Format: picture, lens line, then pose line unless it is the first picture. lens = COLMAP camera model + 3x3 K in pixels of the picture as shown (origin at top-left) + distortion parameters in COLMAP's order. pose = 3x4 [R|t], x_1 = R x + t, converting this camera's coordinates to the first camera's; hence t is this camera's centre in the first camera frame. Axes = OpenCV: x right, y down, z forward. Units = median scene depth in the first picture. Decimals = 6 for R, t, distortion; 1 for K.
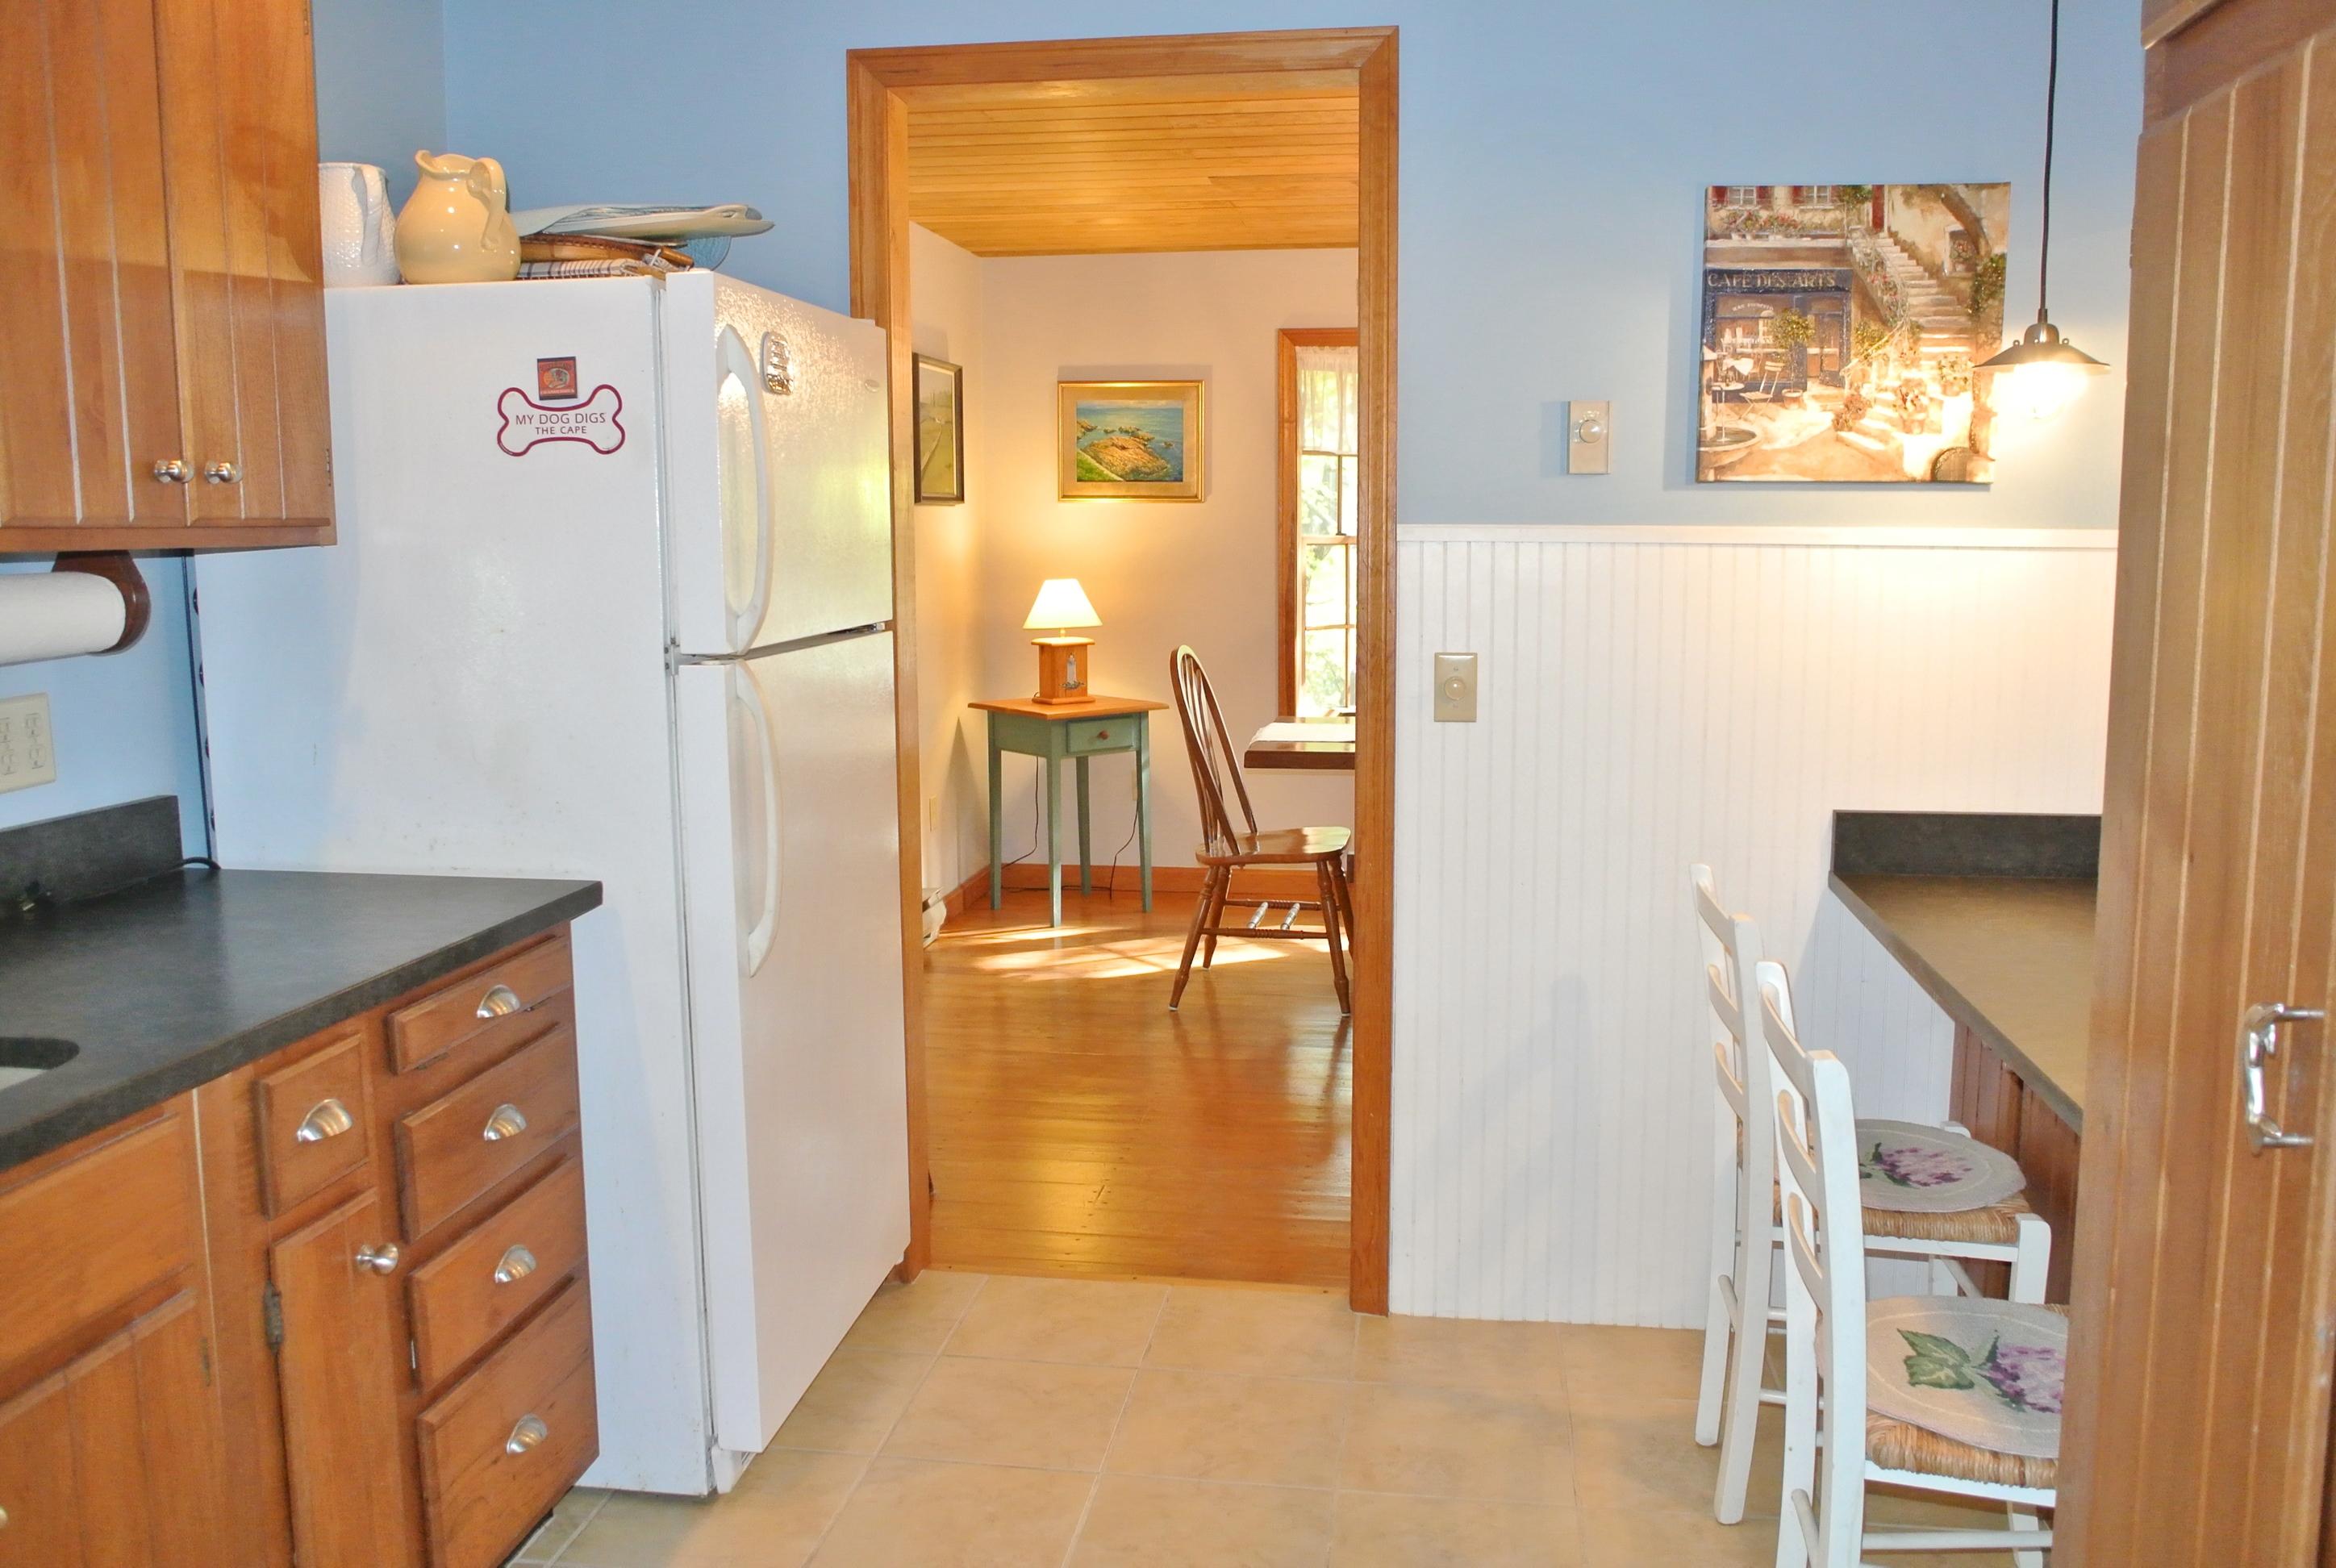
lens RADIAL K [[1837.6, 0, 1172.2], [0, 1837.6, 773.3], [0, 0, 1]] dist [-0.078346, 0.050289]
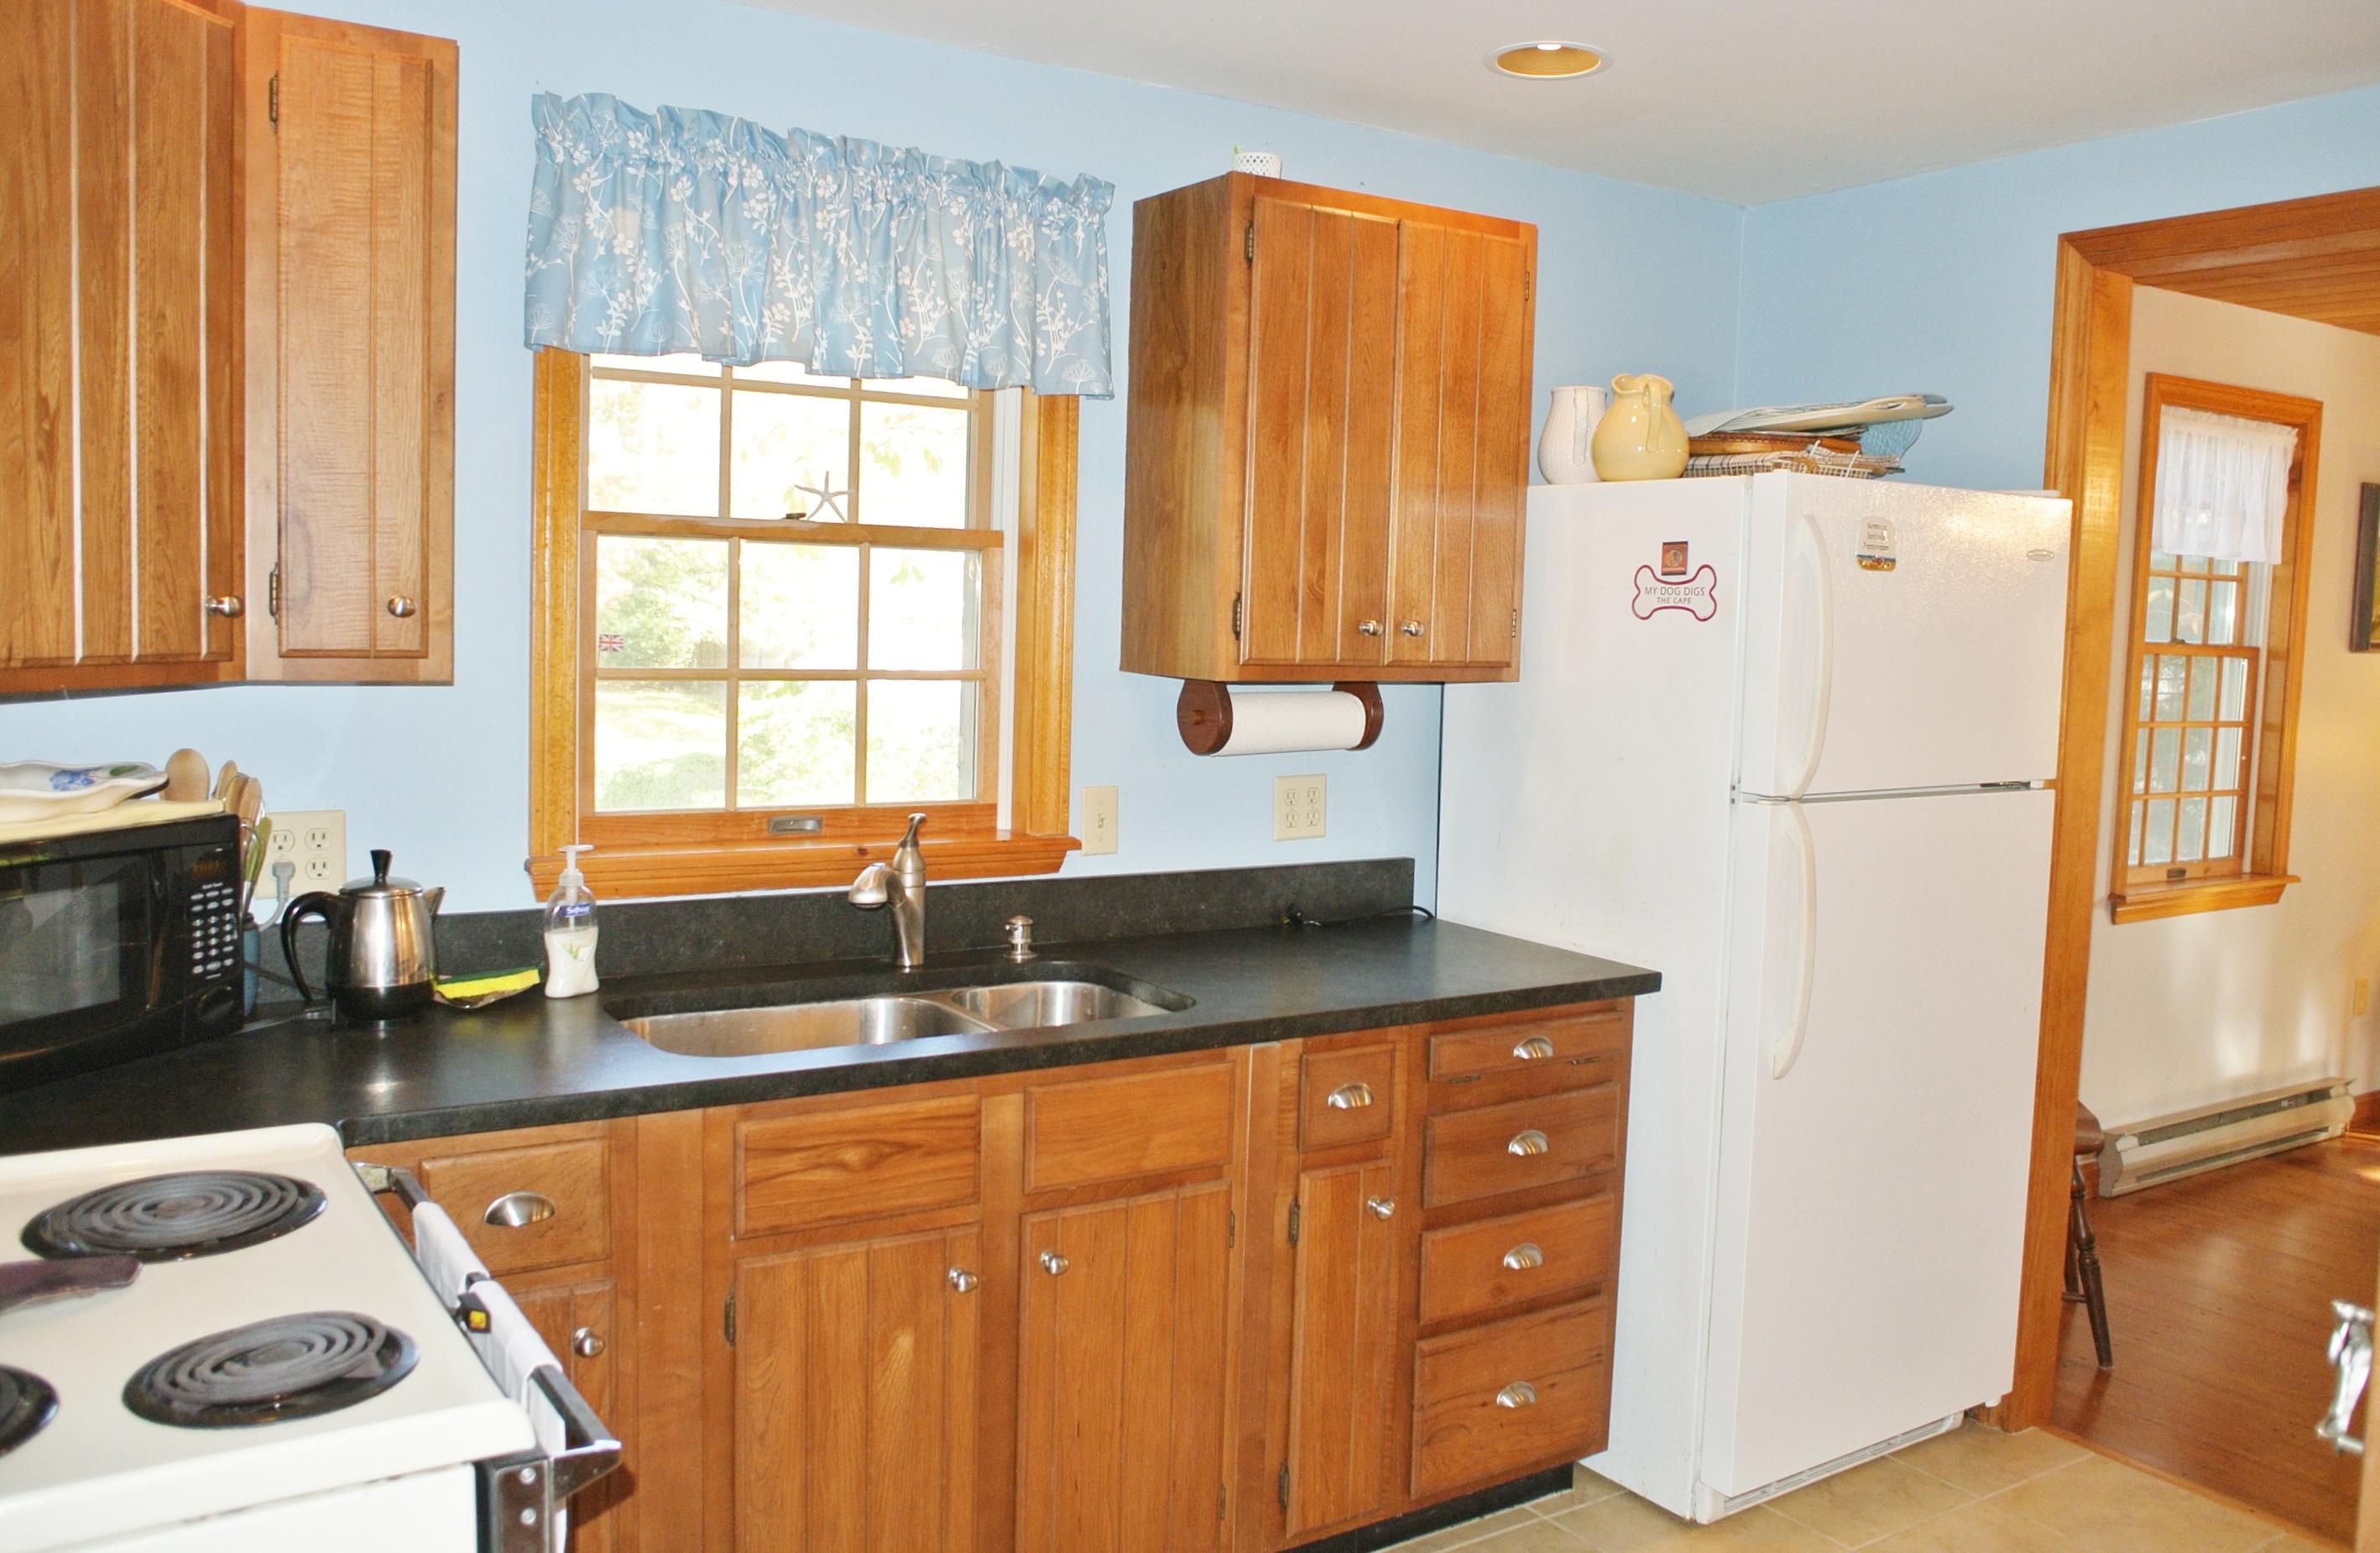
lens RADIAL K [[1894.0, 0, 1192.6], [0, 1894.0, 776.1], [0, 0, 1]] dist [-0.051669, 0.008918]
pose [[0.664397, 0.090137, -0.741924, 0.403333], [-0.131525, 0.991309, 0.002654, -0.032454], [0.735715, 0.095819, 0.670479, -0.078524]]
